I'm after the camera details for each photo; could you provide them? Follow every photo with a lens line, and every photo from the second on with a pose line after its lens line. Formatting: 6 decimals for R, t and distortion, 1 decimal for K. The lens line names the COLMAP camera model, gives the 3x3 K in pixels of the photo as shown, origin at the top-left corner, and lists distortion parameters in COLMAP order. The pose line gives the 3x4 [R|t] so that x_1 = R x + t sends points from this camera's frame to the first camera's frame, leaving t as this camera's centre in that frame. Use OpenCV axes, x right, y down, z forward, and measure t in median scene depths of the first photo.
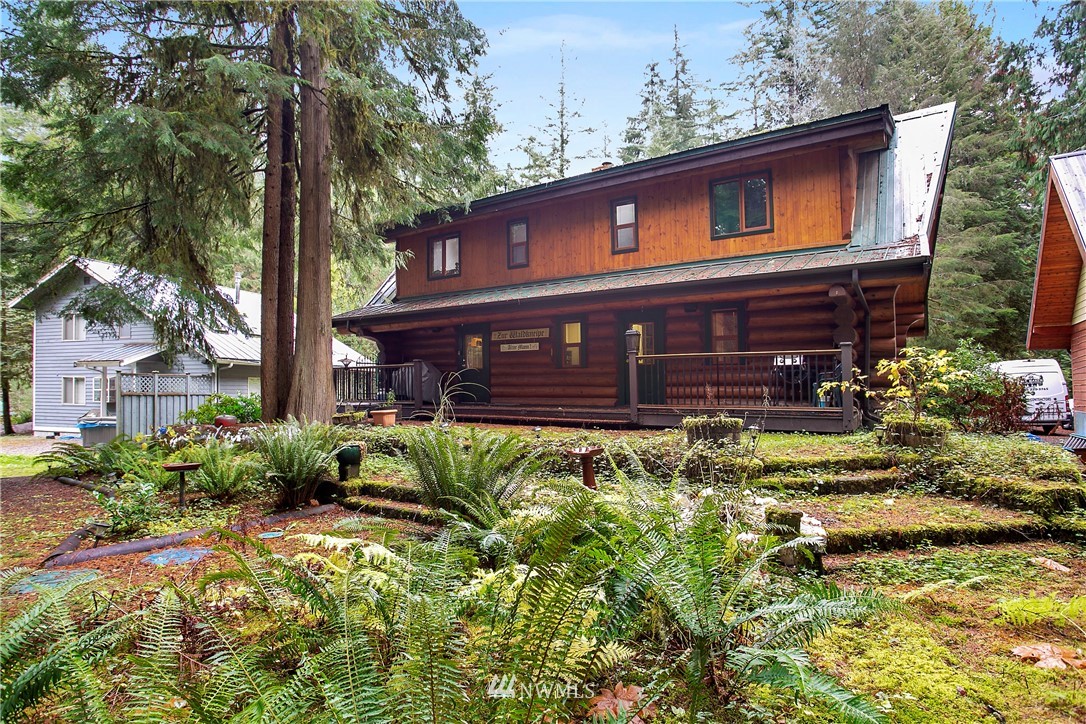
lens RADIAL K [[609.2, 0, 543.0], [0, 609.2, 362.0], [0, 0, 1]] dist [0.000249, 0.000809]
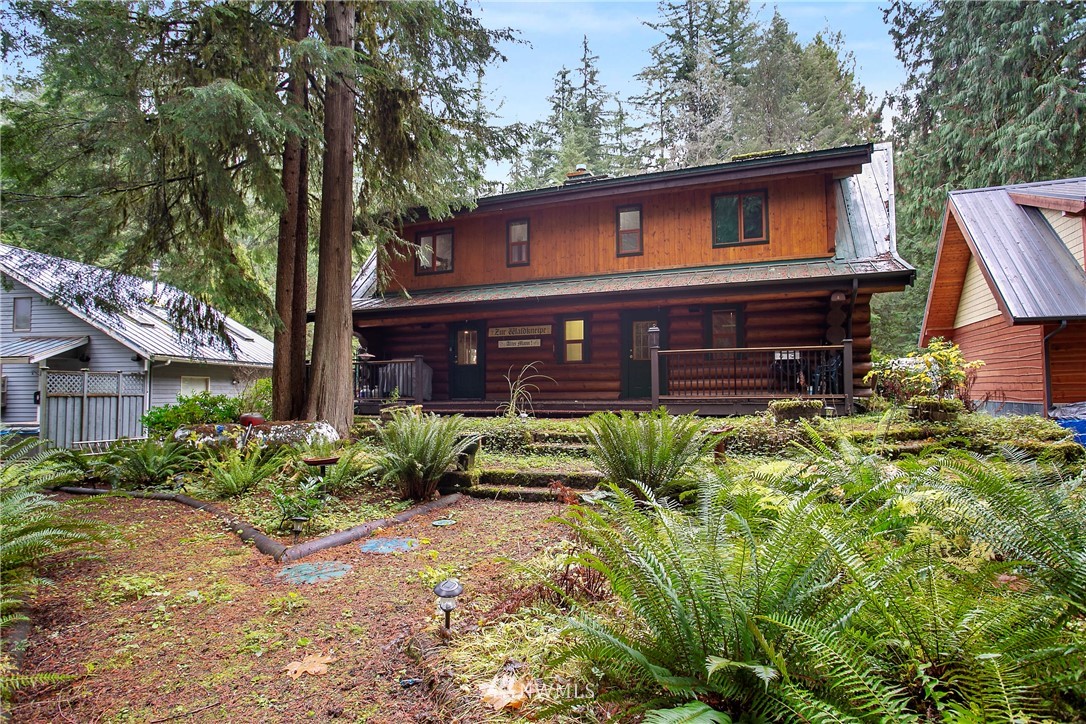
lens RADIAL K [[623.0, 0, 543.0], [0, 623.0, 362.0], [0, 0, 1]] dist [-0.001847, 0.000058]
pose [[0.971935, -0.000305, 0.235249, -0.263350], [0.000909, 0.999997, -0.002459, 0.009997], [-0.235248, 0.002604, 0.971932, -0.031396]]
